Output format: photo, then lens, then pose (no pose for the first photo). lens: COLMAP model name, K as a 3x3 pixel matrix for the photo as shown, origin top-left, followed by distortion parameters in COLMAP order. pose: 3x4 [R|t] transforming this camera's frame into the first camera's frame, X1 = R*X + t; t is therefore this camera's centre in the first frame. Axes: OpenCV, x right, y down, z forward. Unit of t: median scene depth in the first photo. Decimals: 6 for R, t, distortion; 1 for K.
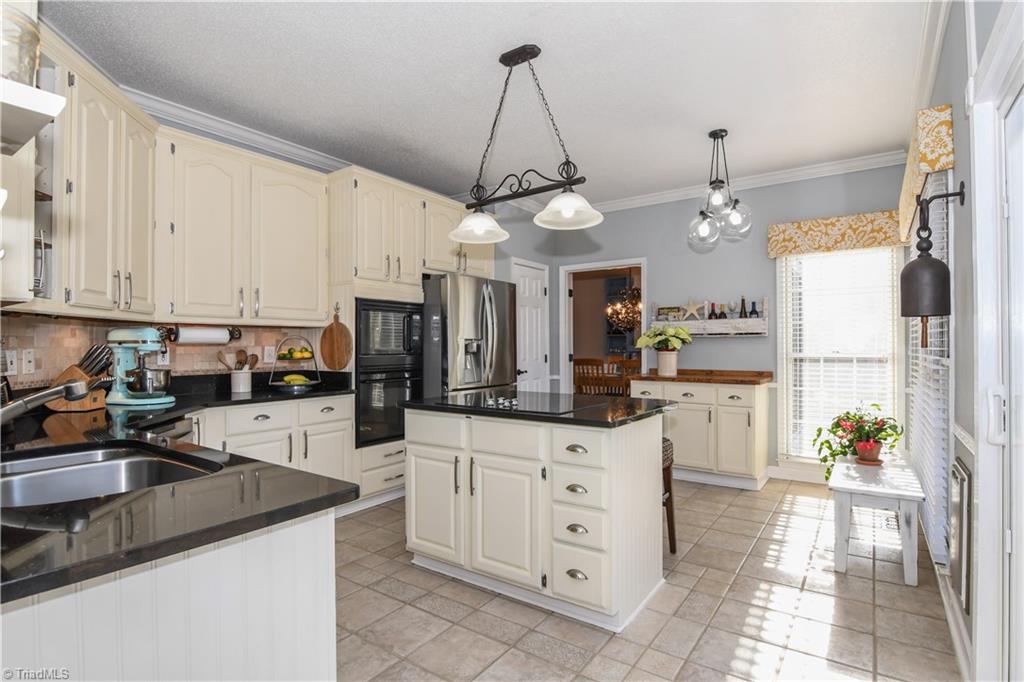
lens RADIAL K [[523.3, 0, 507.8], [0, 523.3, 339.9], [0, 0, 1]] dist [-0.006586, -0.006332]
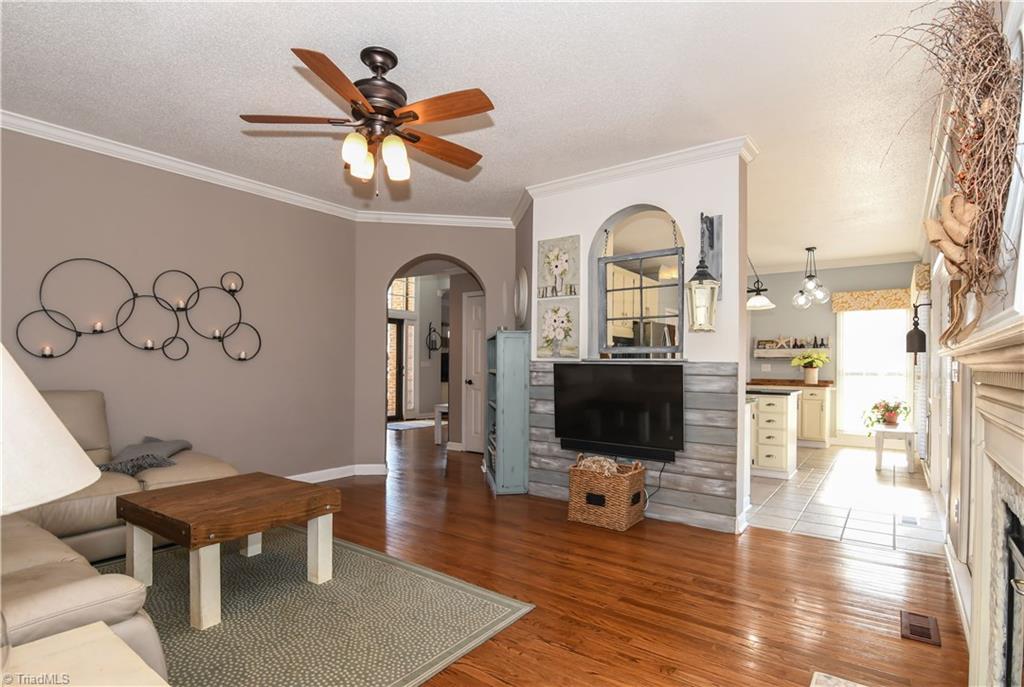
lens RADIAL K [[523.3, 0, 512.1], [0, 523.3, 359.6], [0, 0, 1]] dist [-0.006586, -0.006332]
pose [[0.999629, 0.012063, -0.024425, -0.530038], [-0.012063, 0.999927, 0.000160, 0.006403], [0.024425, 0.000135, 0.999702, -0.762138]]
